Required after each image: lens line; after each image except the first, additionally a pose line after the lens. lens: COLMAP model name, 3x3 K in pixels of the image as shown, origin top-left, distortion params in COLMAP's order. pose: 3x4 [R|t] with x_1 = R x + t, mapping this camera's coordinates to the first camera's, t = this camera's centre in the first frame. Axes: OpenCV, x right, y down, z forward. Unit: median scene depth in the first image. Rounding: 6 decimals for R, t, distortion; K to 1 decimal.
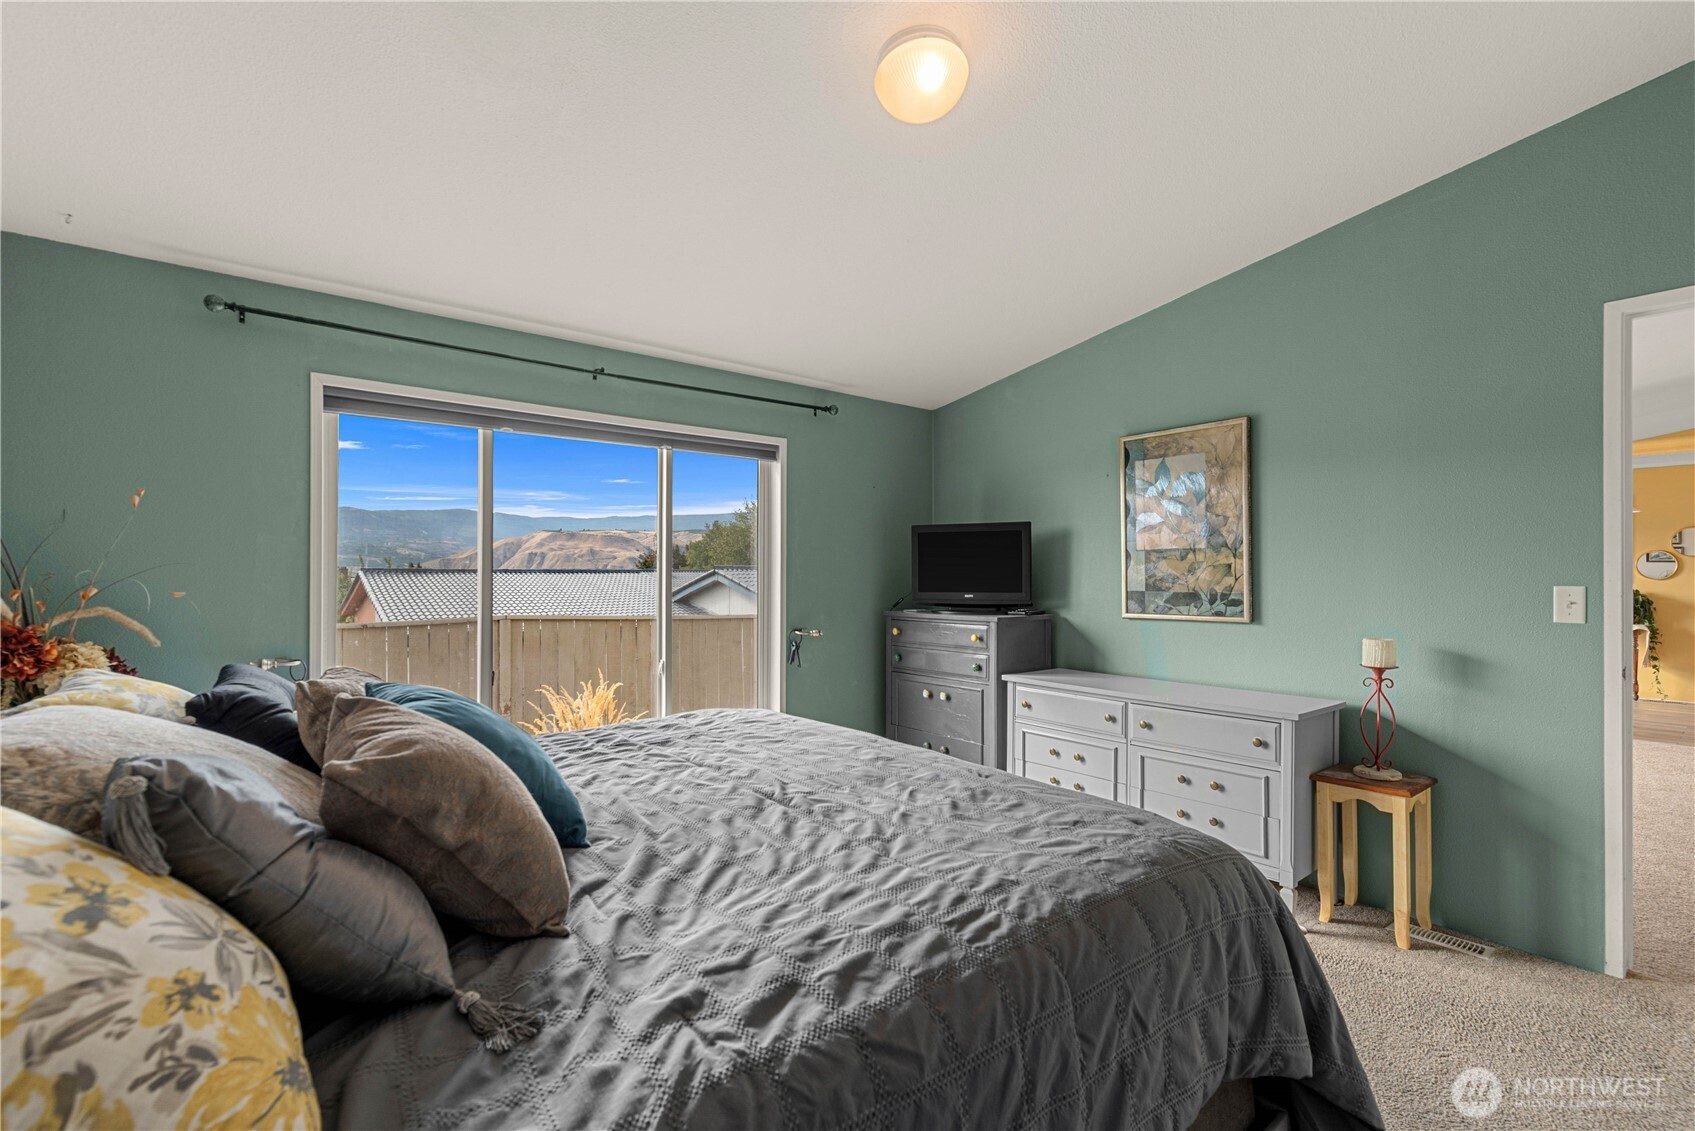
lens RADIAL K [[742.3, 0, 838.2], [0, 742.3, 571.4], [0, 0, 1]] dist [0.002993, -0.000308]
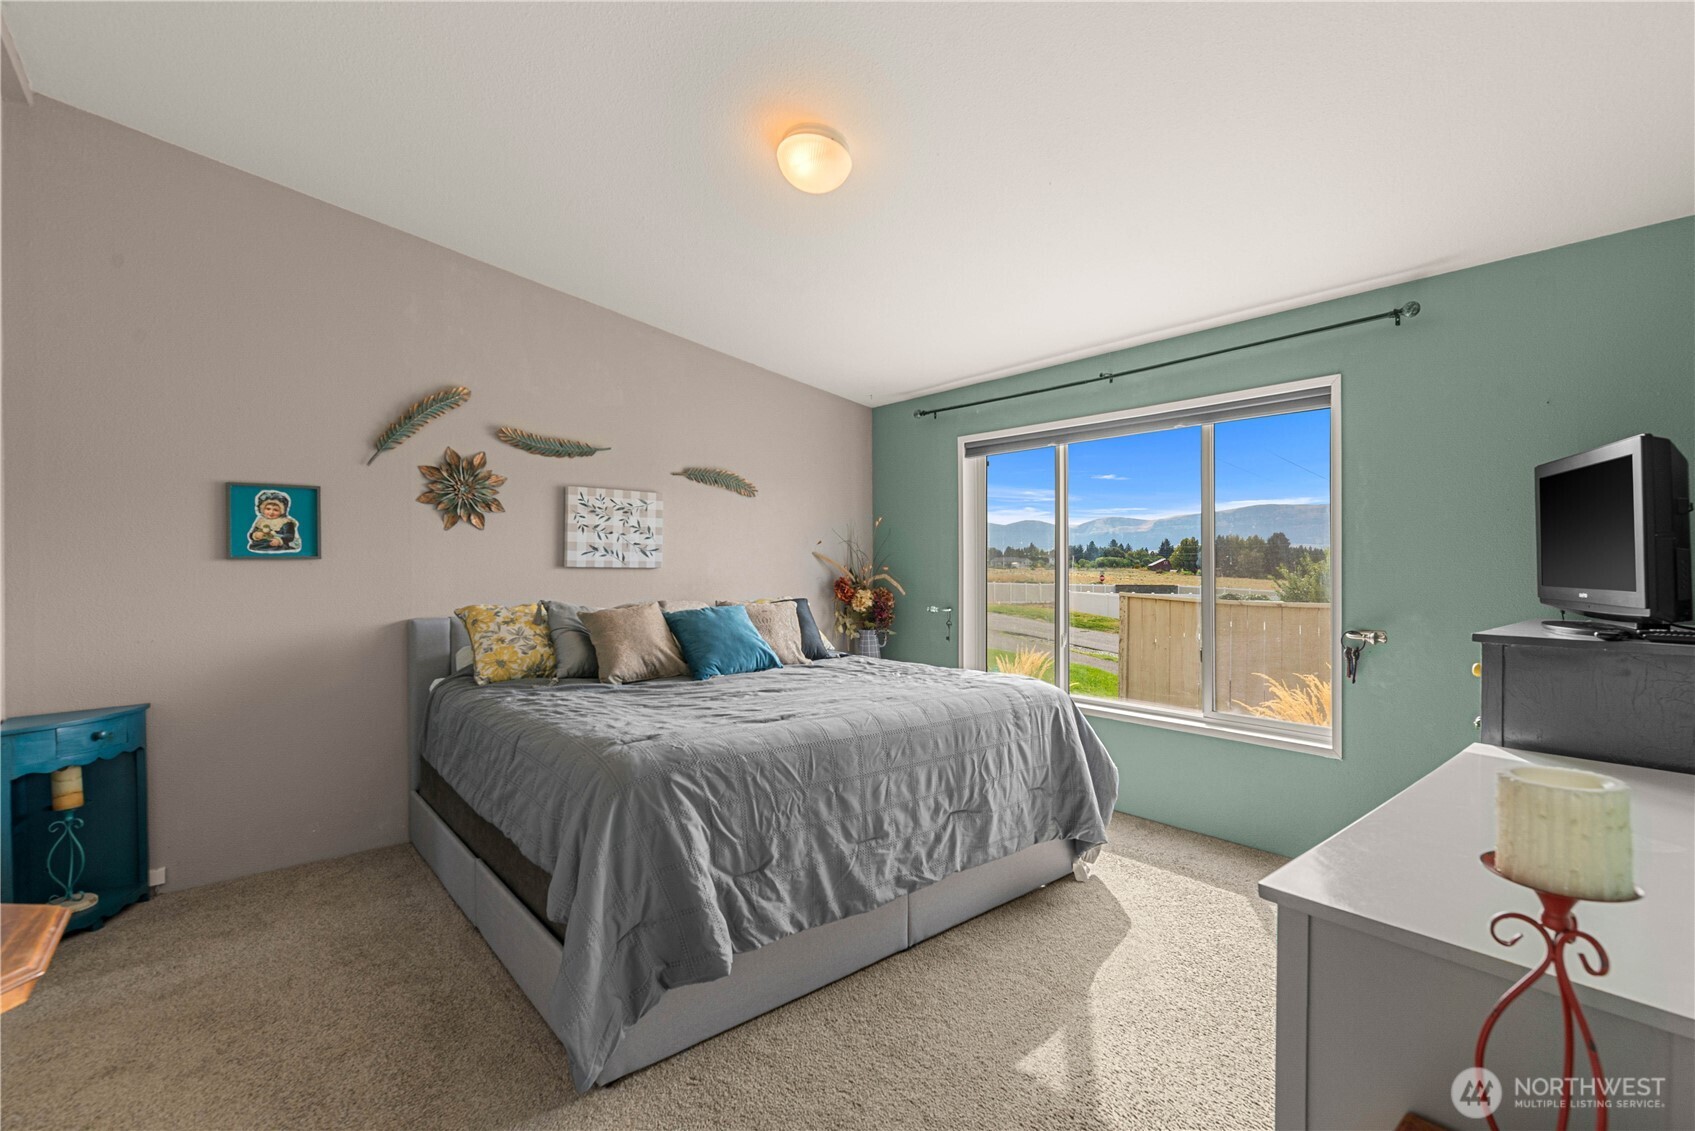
lens RADIAL K [[766.0, 0, 855.6], [0, 766.0, 564.0], [0, 0, 1]] dist [0.001535, 0.000366]
pose [[0.005918, 0.004653, -0.999972, 0.826440], [0.002836, 0.999985, 0.004670, 0.001766], [0.999978, -0.002863, 0.005905, 0.646034]]
